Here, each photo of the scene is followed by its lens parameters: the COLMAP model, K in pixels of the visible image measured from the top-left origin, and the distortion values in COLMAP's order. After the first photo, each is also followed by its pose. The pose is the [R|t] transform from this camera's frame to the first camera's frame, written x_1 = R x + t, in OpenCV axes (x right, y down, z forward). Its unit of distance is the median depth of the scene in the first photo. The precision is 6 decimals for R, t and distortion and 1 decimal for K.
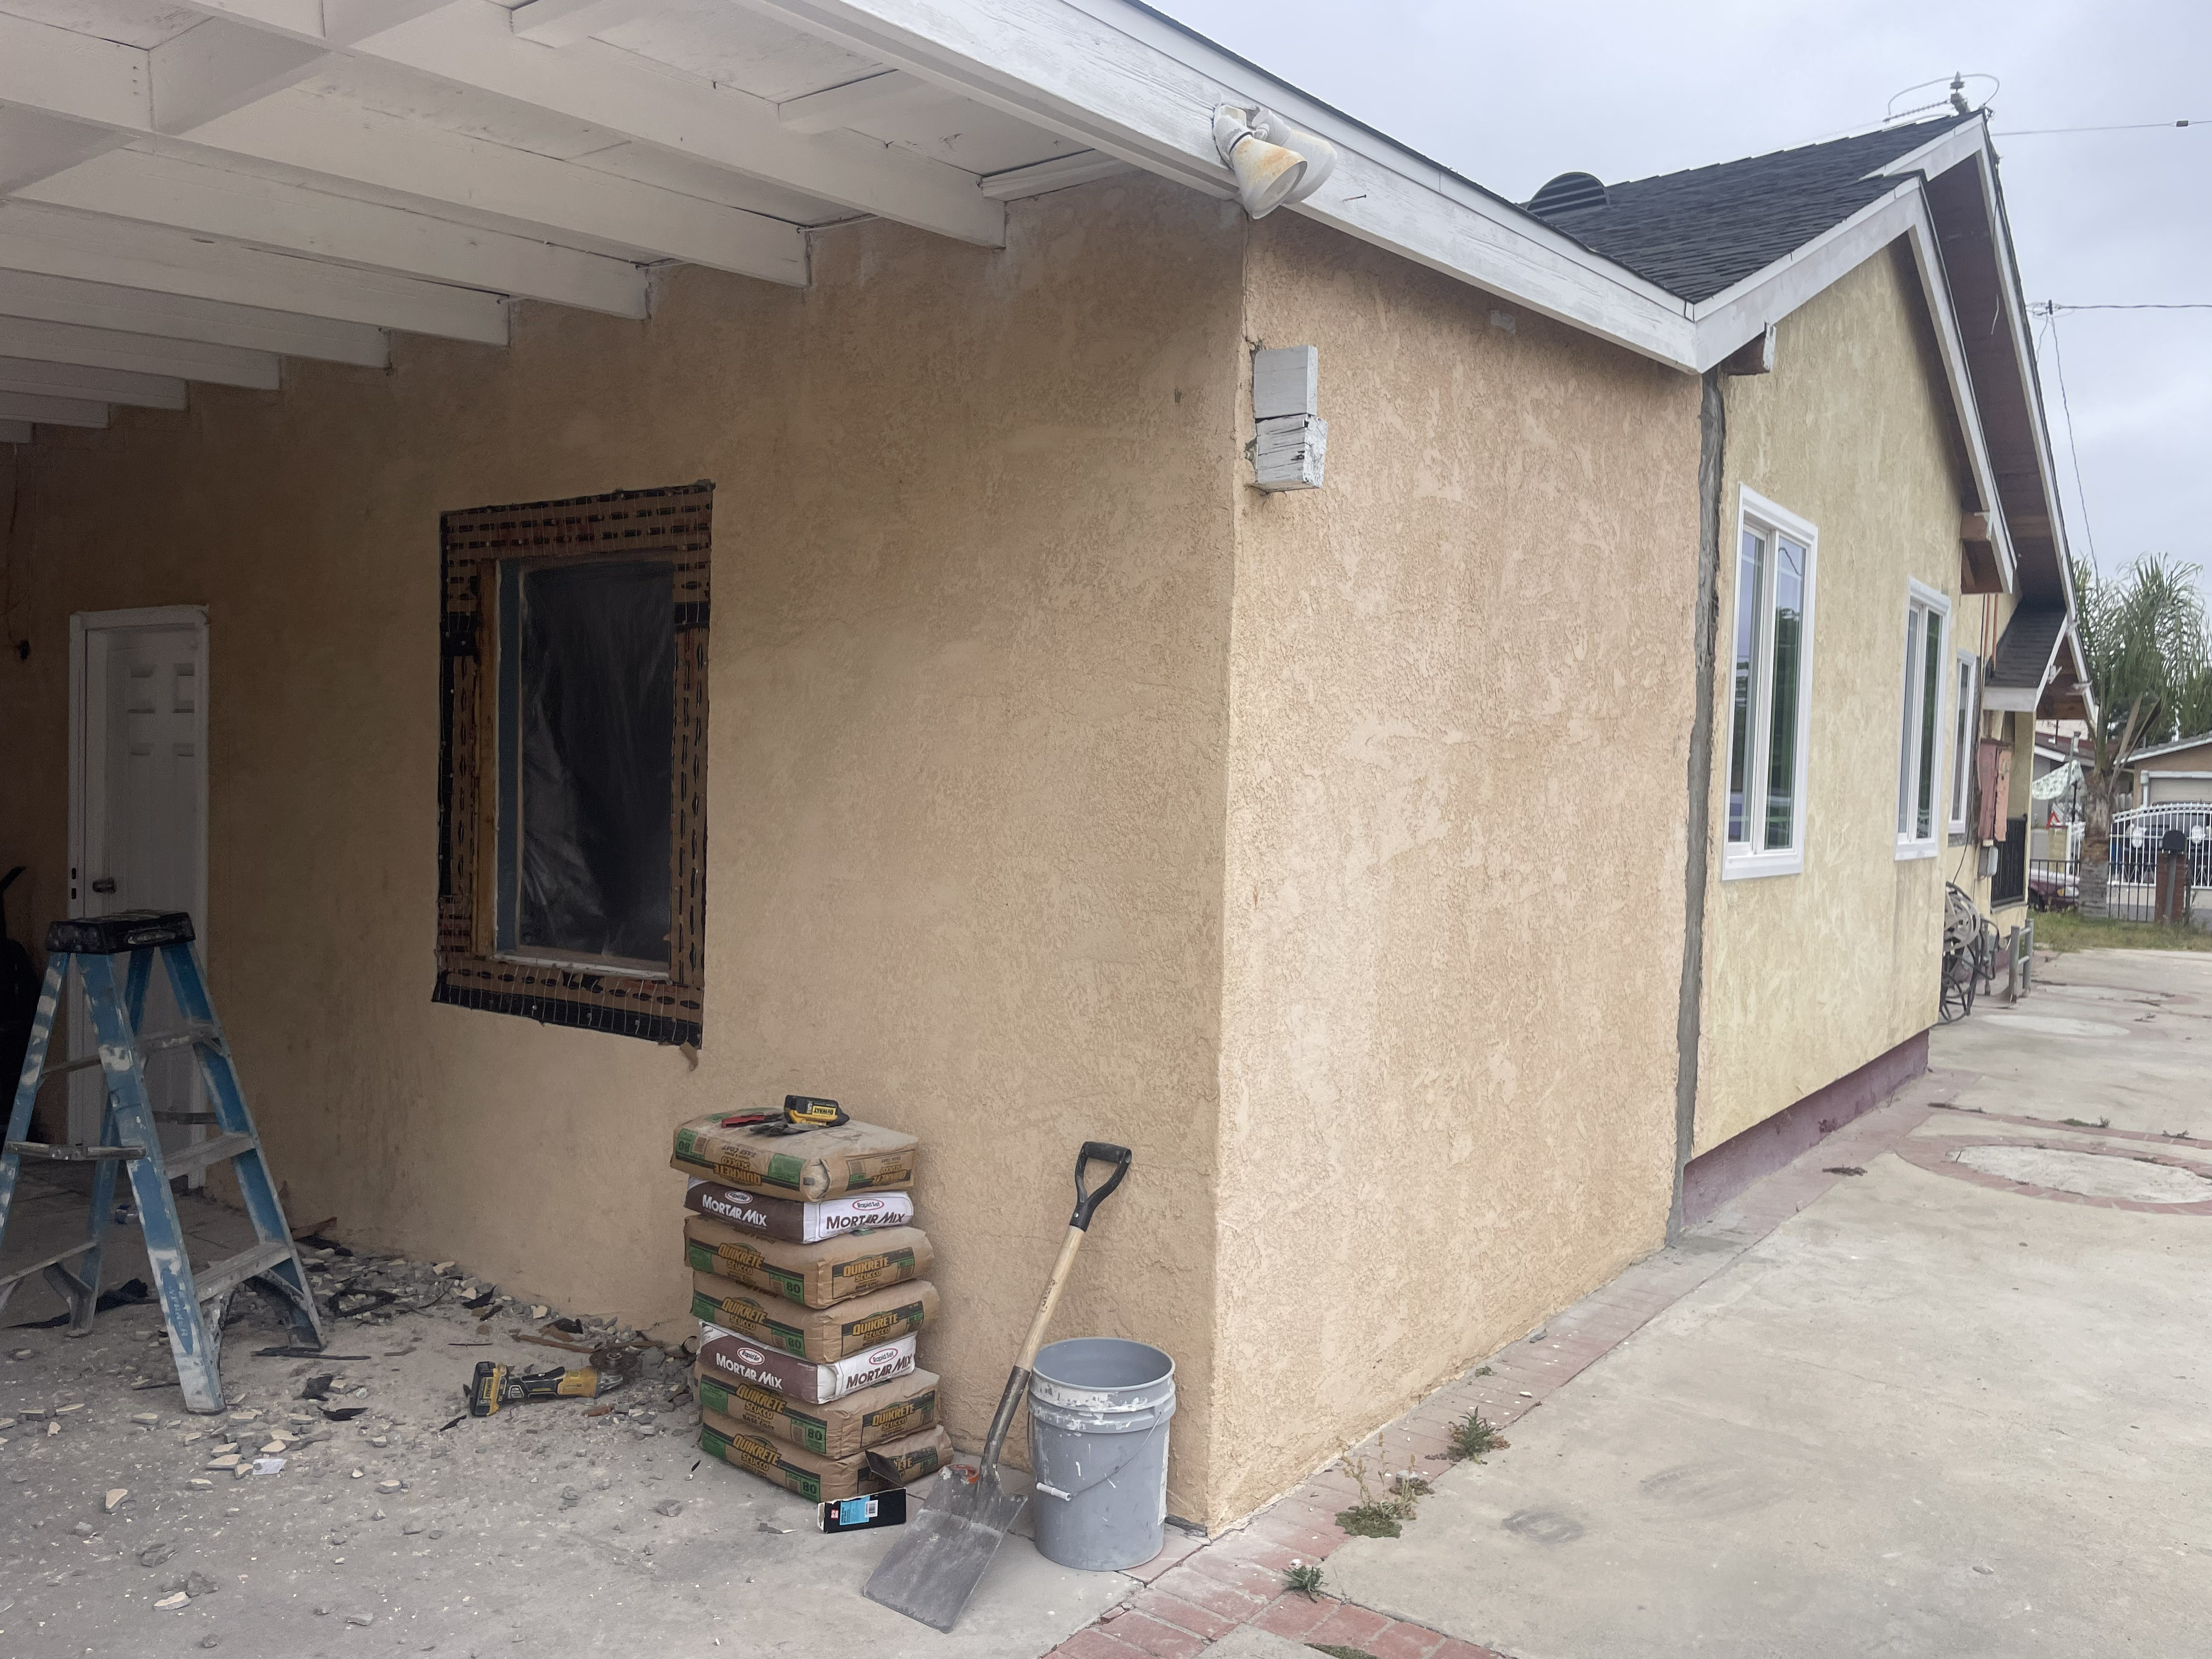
lens RADIAL K [[1629.0, 0, 1104.5], [0, 1629.0, 819.1], [0, 0, 1]] dist [0.073683, -0.100088]
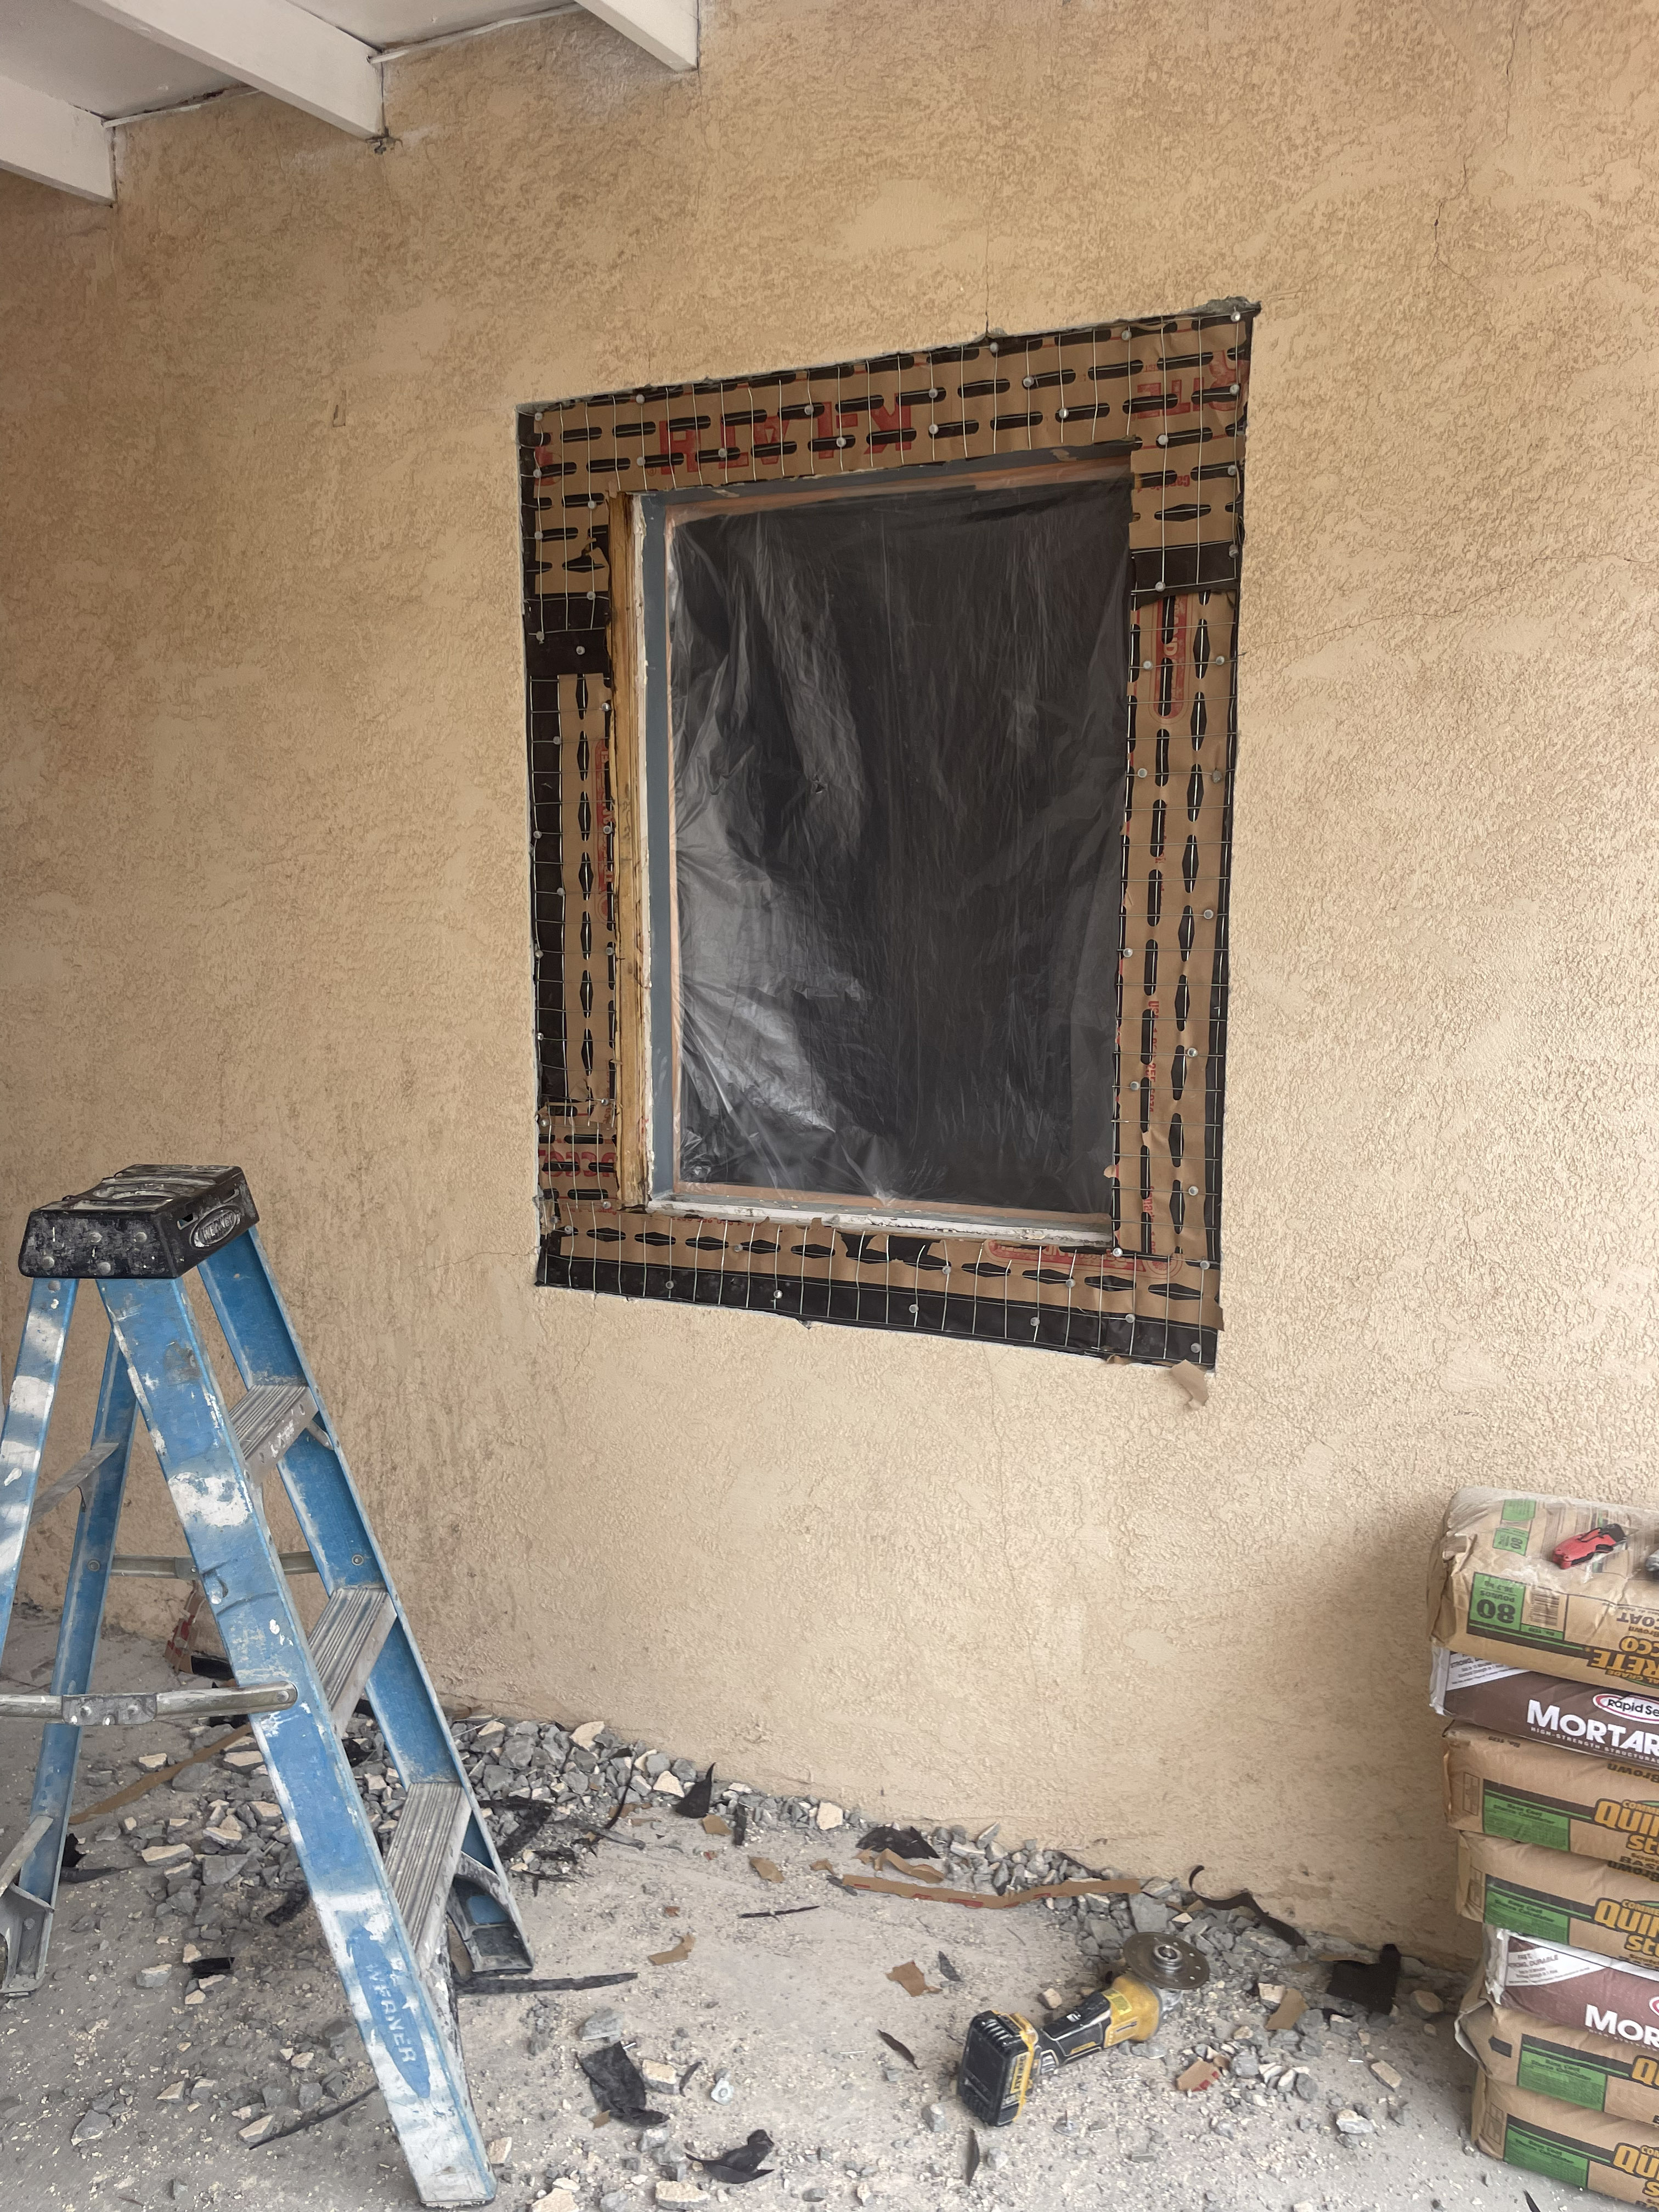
lens RADIAL K [[1629.0, 0, 837.9], [0, 1629.0, 1099.8], [0, 0, 1]] dist [0.073683, -0.100088]
pose [[0.982606, -0.037676, 0.181843, -0.408982], [0.021878, 0.995870, 0.088115, -0.002542], [-0.184412, -0.082604, 0.979372, 0.425699]]
